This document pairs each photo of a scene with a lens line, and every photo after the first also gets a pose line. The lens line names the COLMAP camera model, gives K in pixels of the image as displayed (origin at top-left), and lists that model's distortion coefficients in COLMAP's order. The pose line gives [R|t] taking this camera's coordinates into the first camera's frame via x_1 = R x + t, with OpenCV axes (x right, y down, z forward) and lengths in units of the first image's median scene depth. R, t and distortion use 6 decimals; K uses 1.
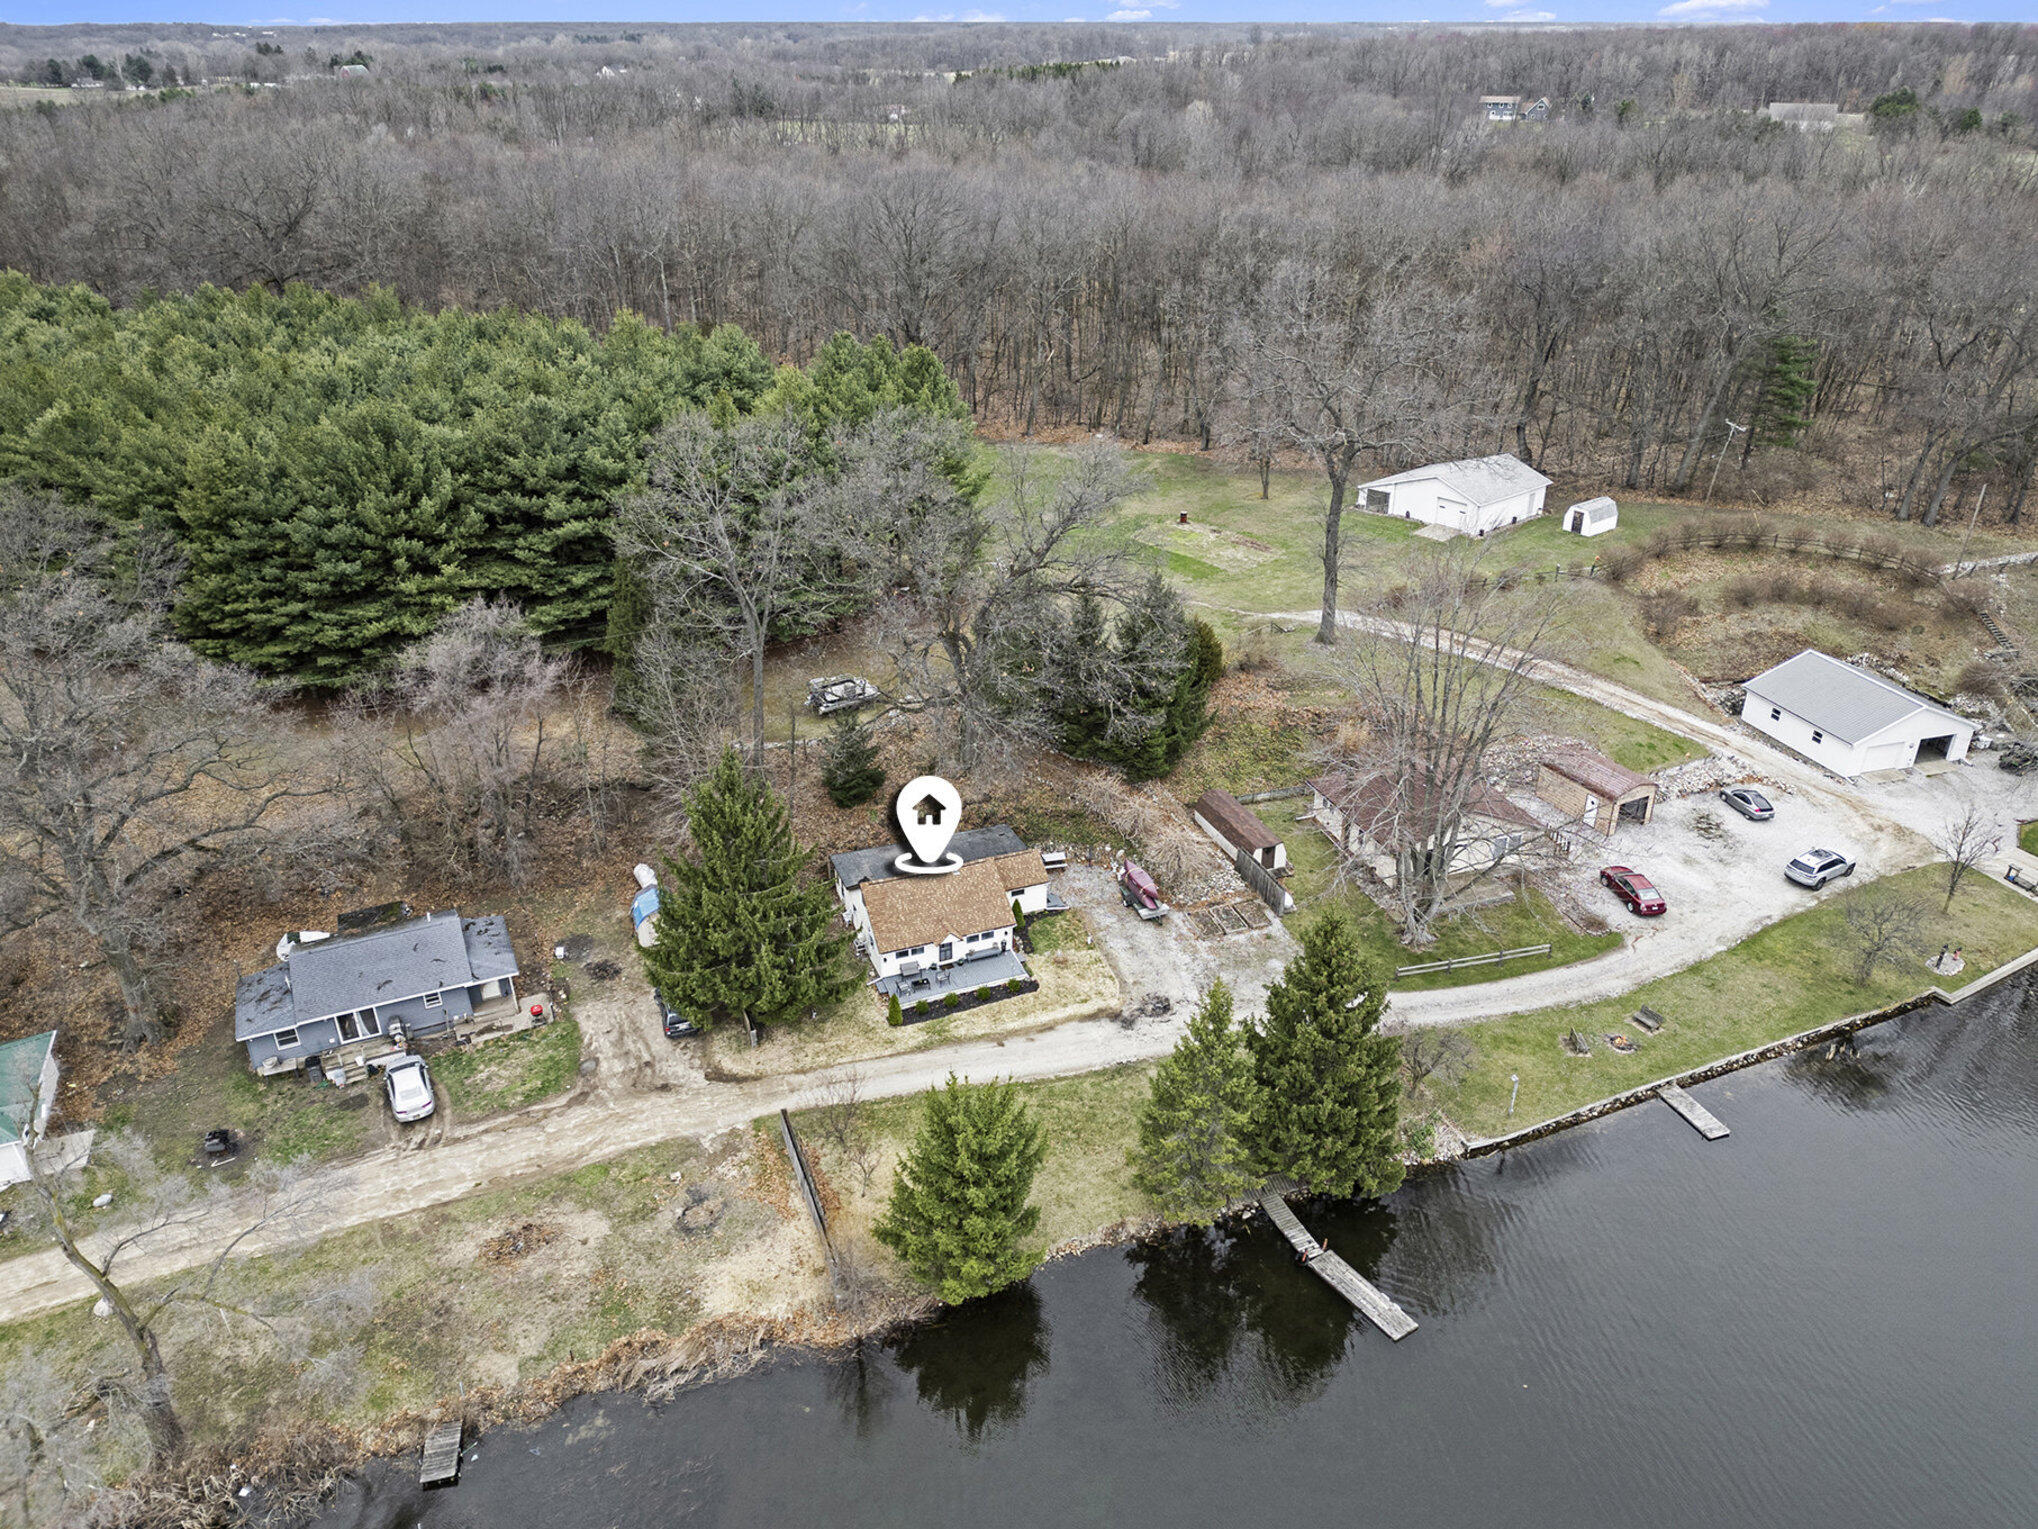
lens RADIAL K [[1416.6, 0, 1019.0], [0, 1416.6, 764.5], [0, 0, 1]] dist [0.109976, -0.138603]
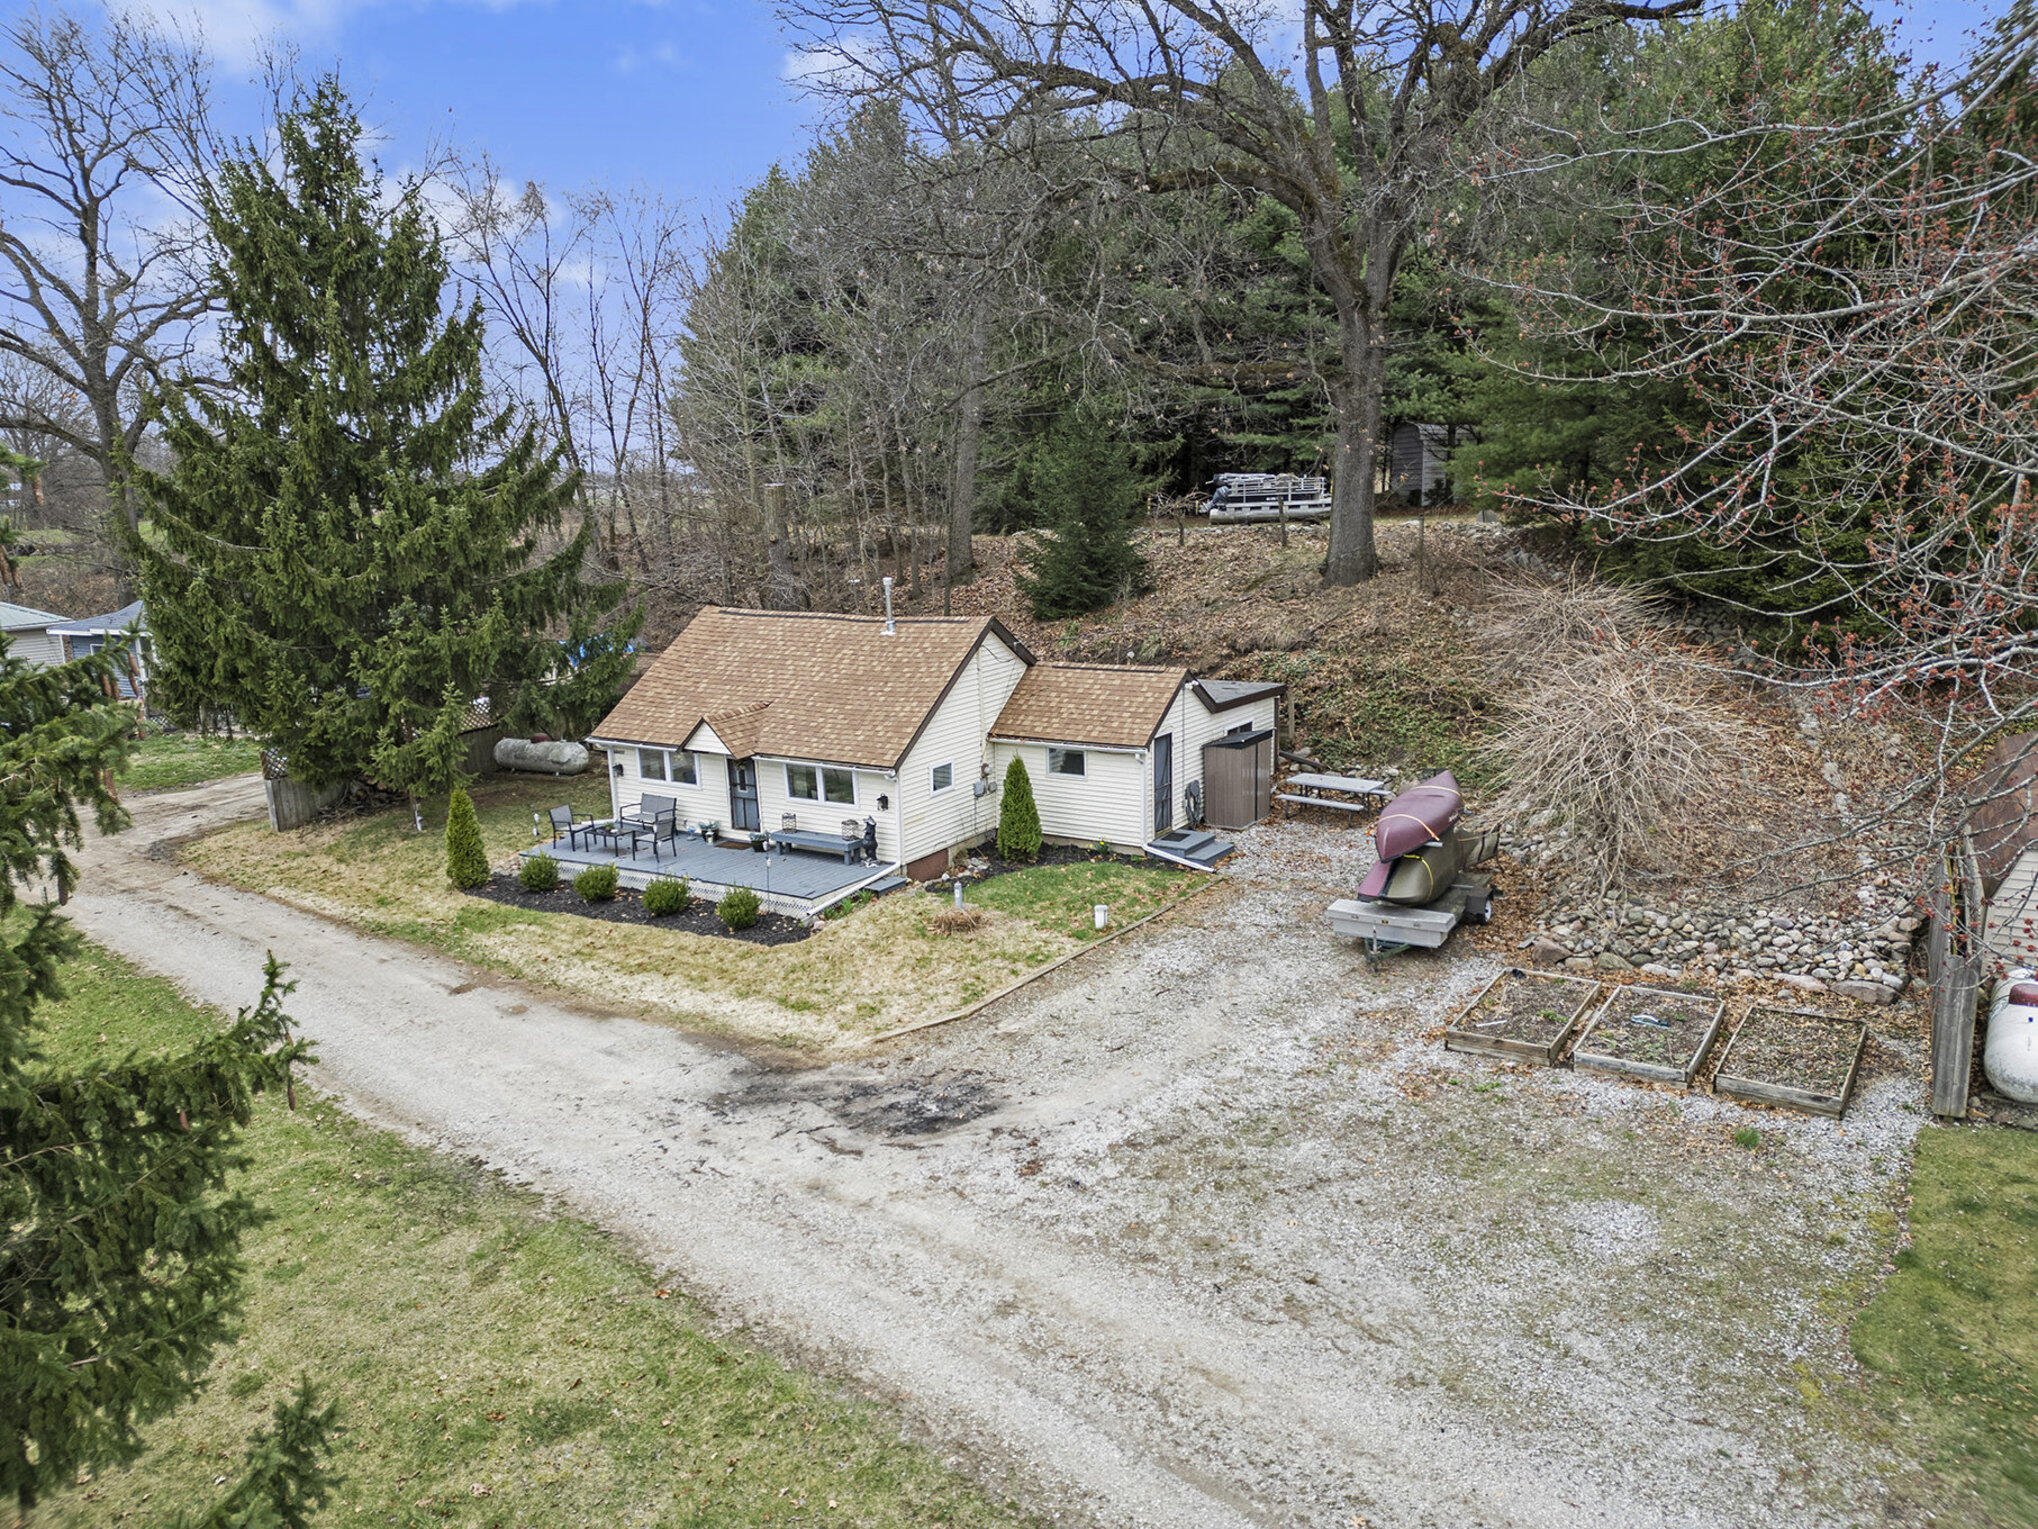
lens RADIAL K [[1416.6, 0, 1019.0], [0, 1416.6, 764.5], [0, 0, 1]] dist [0.109976, -0.138603]
pose [[0.589678, 0.149106, -0.793755, 0.283001], [-0.341394, 0.936707, -0.077661, 0.132113], [0.731936, 0.316778, 0.603259, 0.864314]]
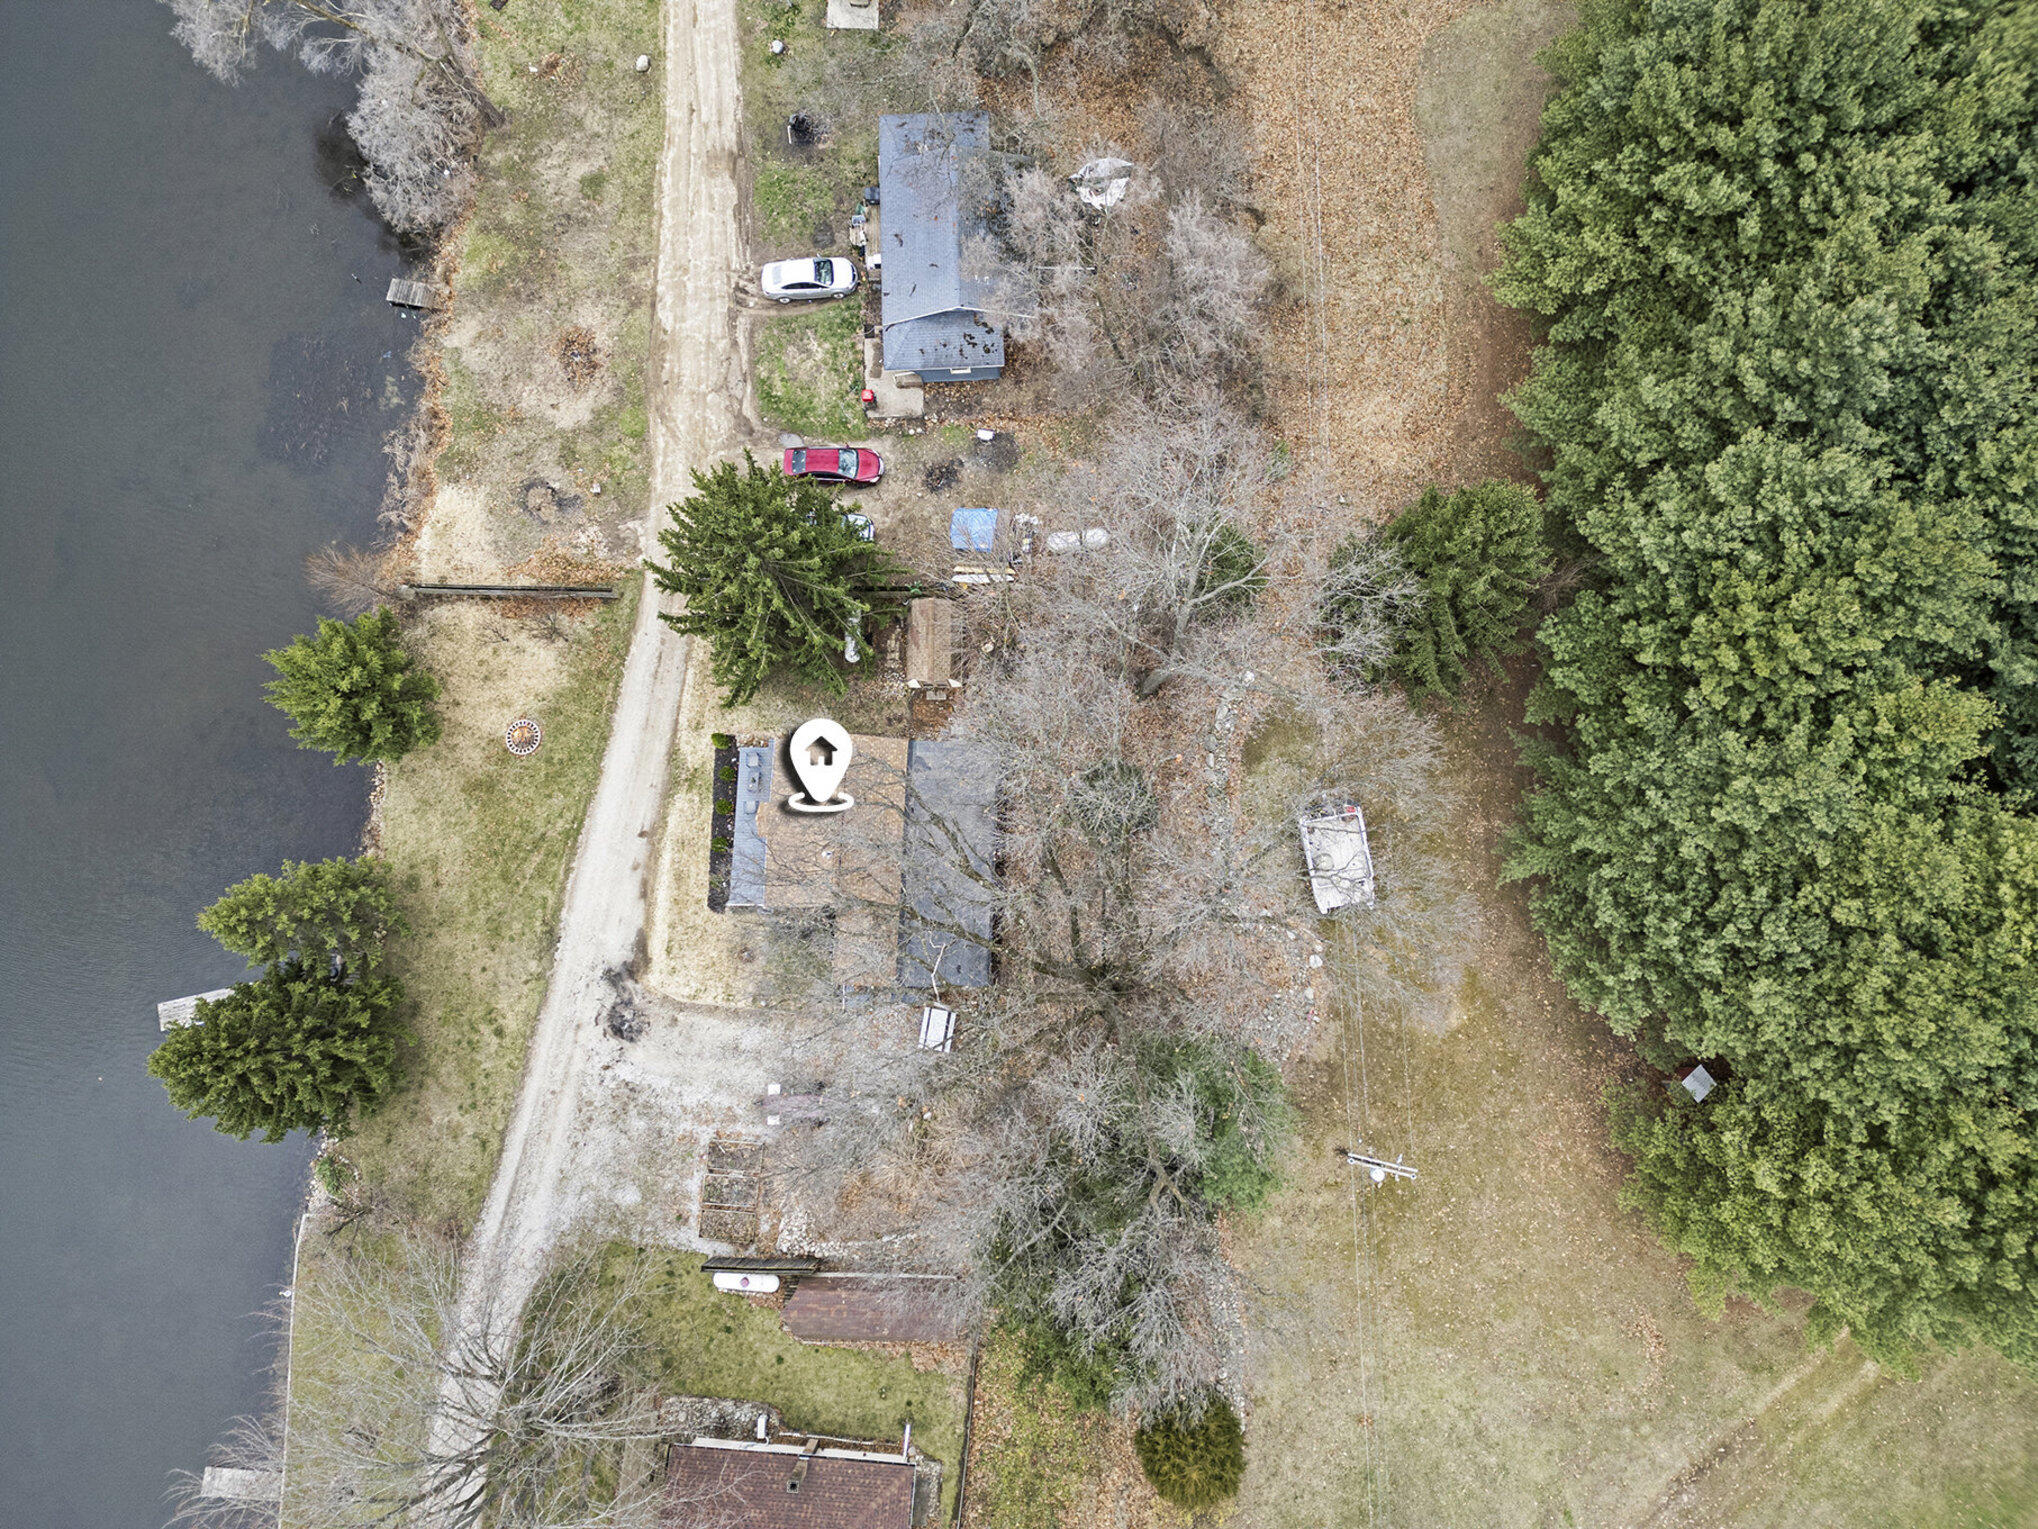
lens RADIAL K [[1416.6, 0, 1019.0], [0, 1416.6, 764.5], [0, 0, 1]] dist [0.109976, -0.138603]
pose [[-0.391278, 0.911628, -0.125843, -0.032257], [-0.411570, -0.051038, 0.909948, -0.730724], [0.823111, 0.407836, 0.395168, 0.793812]]
